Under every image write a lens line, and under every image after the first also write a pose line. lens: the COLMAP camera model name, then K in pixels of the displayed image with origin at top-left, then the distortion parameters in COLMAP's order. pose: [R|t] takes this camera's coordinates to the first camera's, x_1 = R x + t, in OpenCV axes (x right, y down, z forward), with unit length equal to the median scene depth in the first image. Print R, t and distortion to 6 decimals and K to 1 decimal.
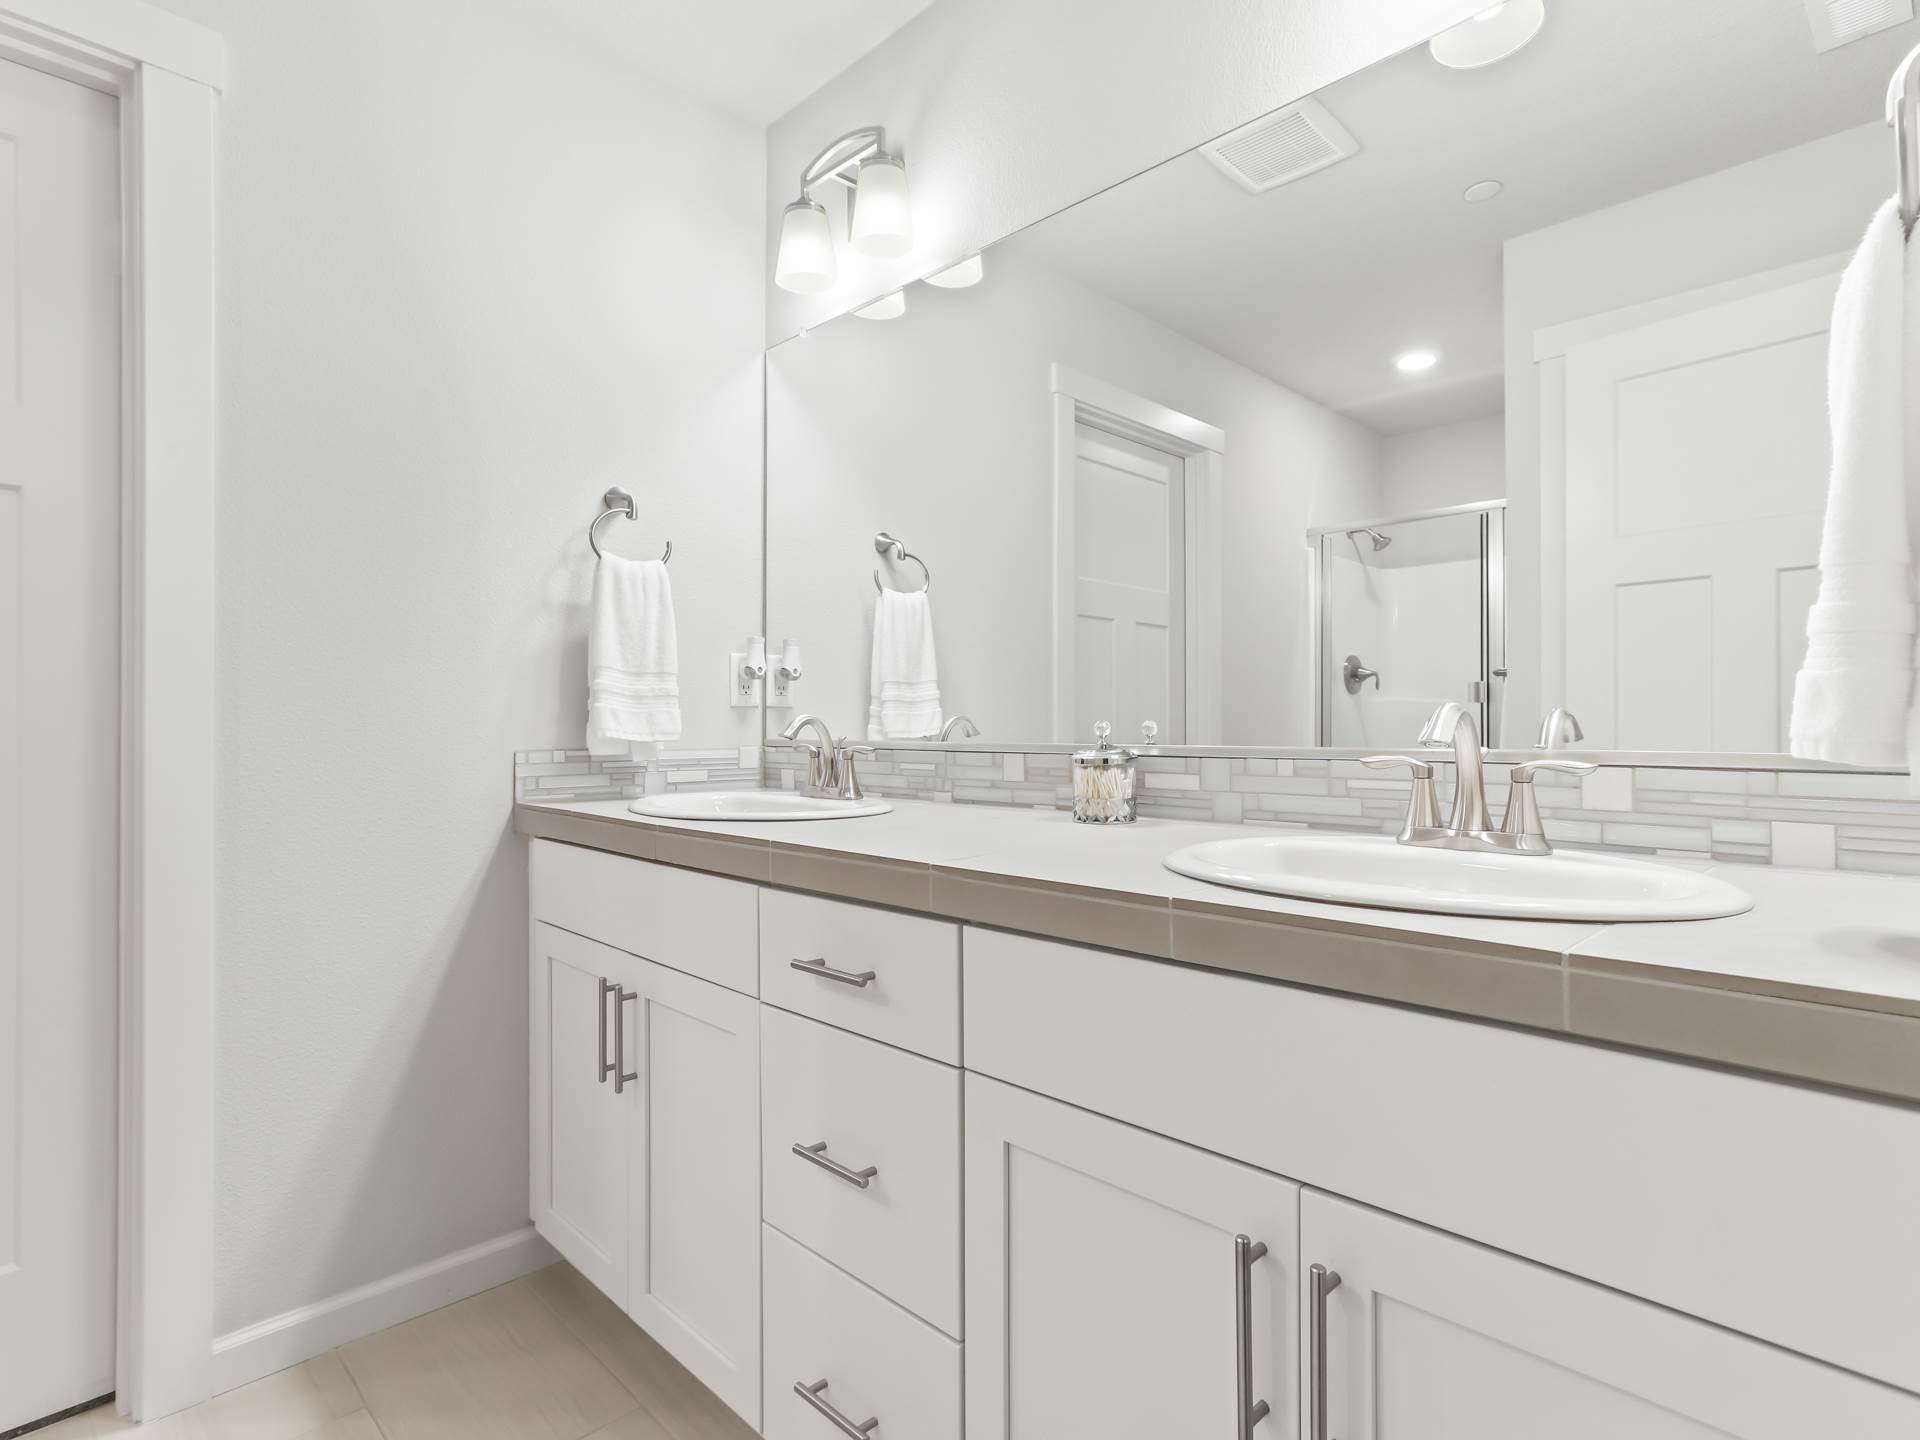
lens RADIAL K [[1031.0, 0, 964.3], [0, 1031.0, 700.8], [0, 0, 1]] dist [-0.031487, 0.029459]
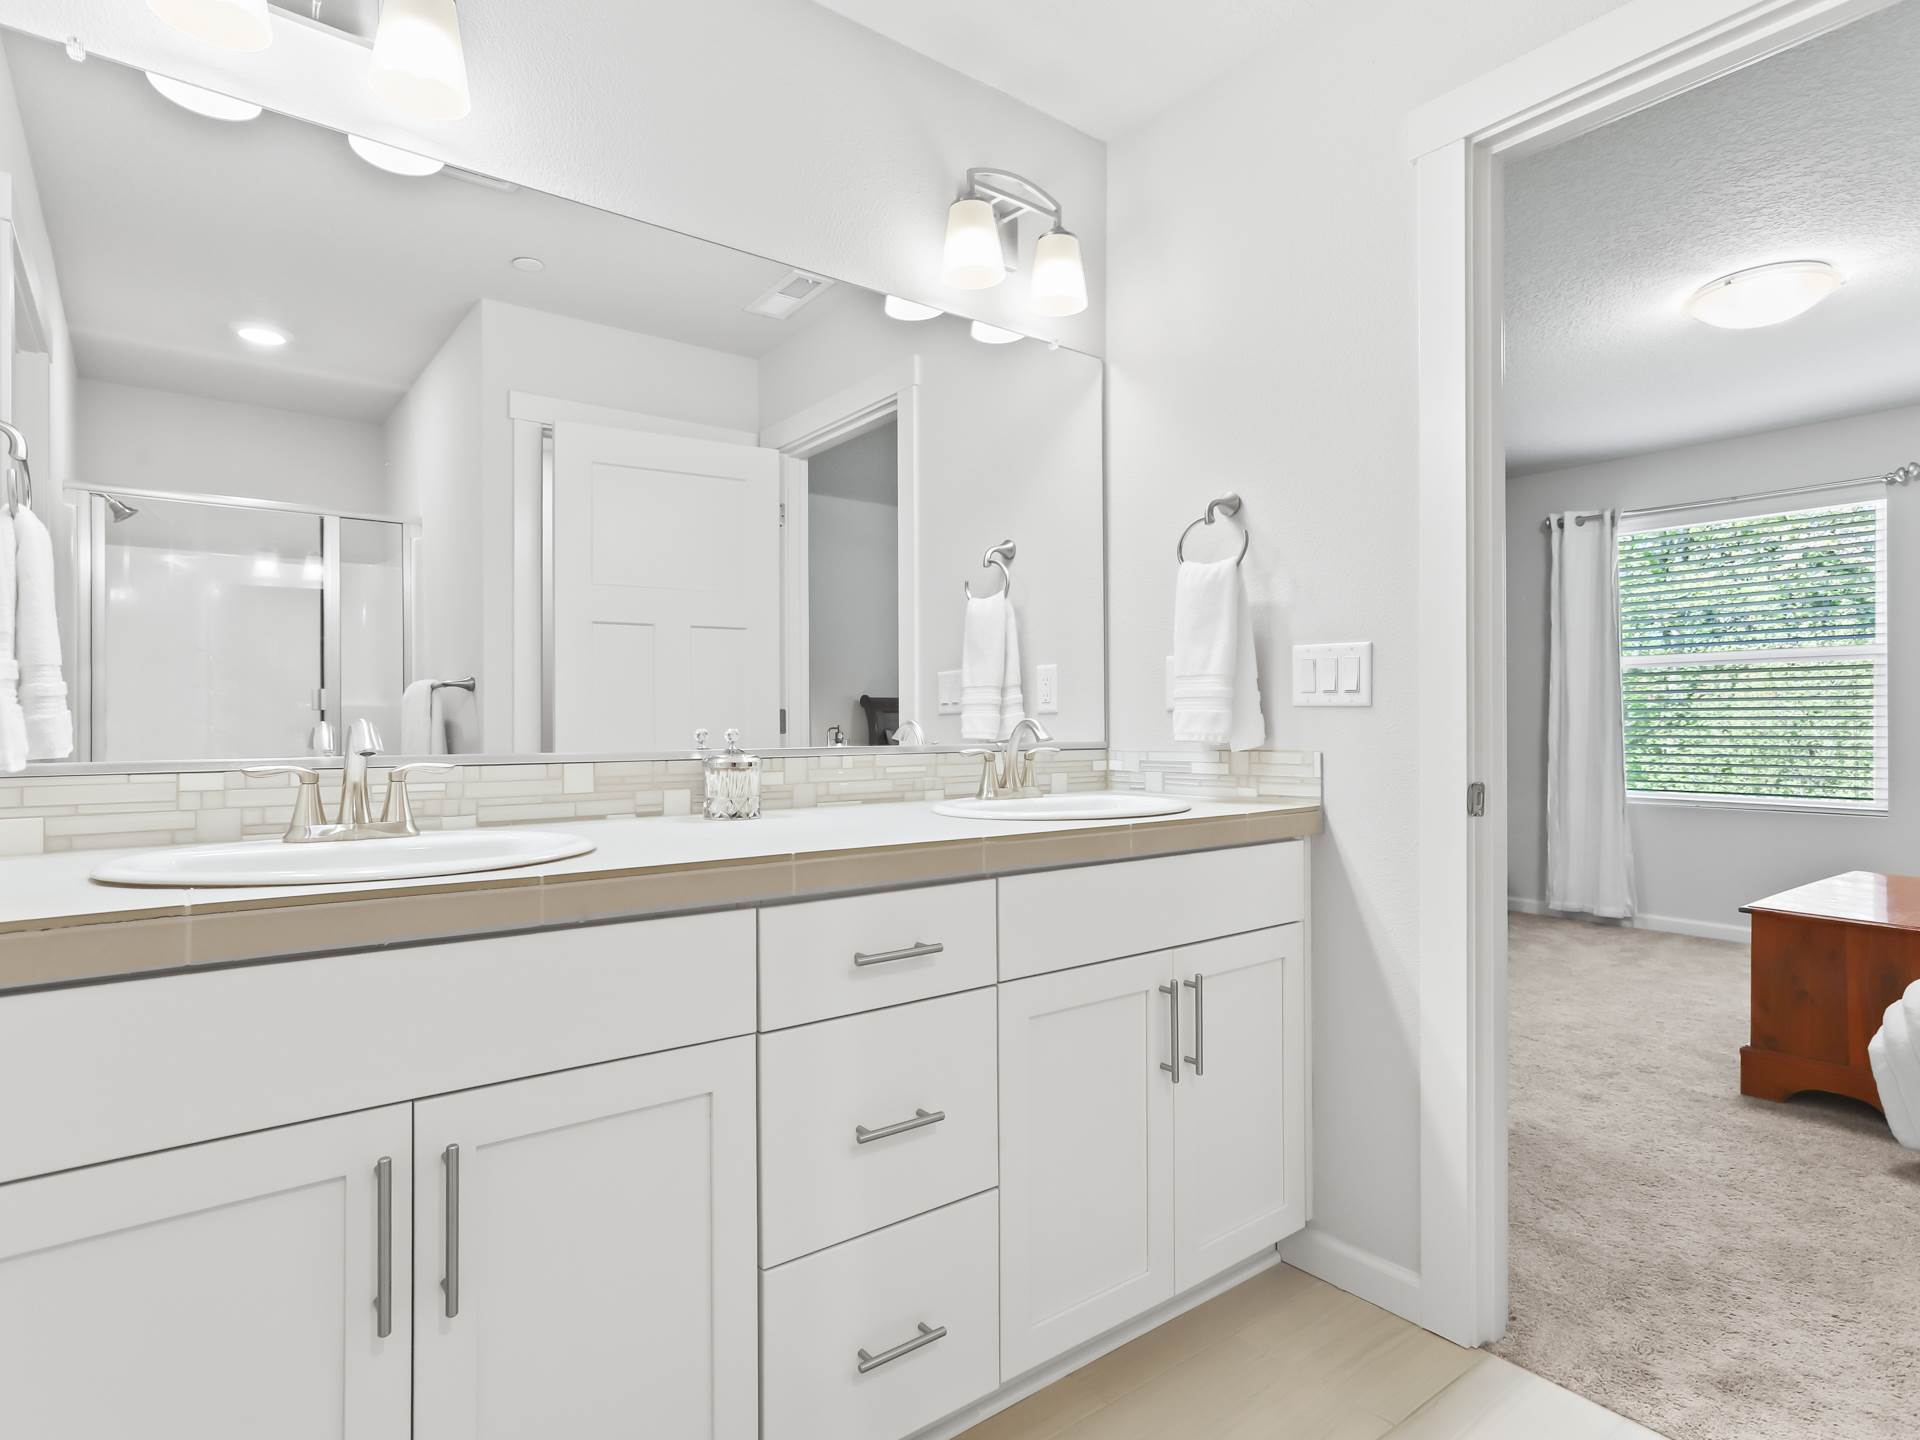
lens RADIAL K [[1010.4, 0, 960.0], [0, 1010.4, 720.0], [0, 0, 1]] dist [-0.002838, -0.000080]
pose [[0.105494, 0.001833, 0.994418, -0.936710], [-0.024306, 0.999704, 0.000736, 0.002600], [-0.994123, -0.024248, 0.105507, 0.631974]]
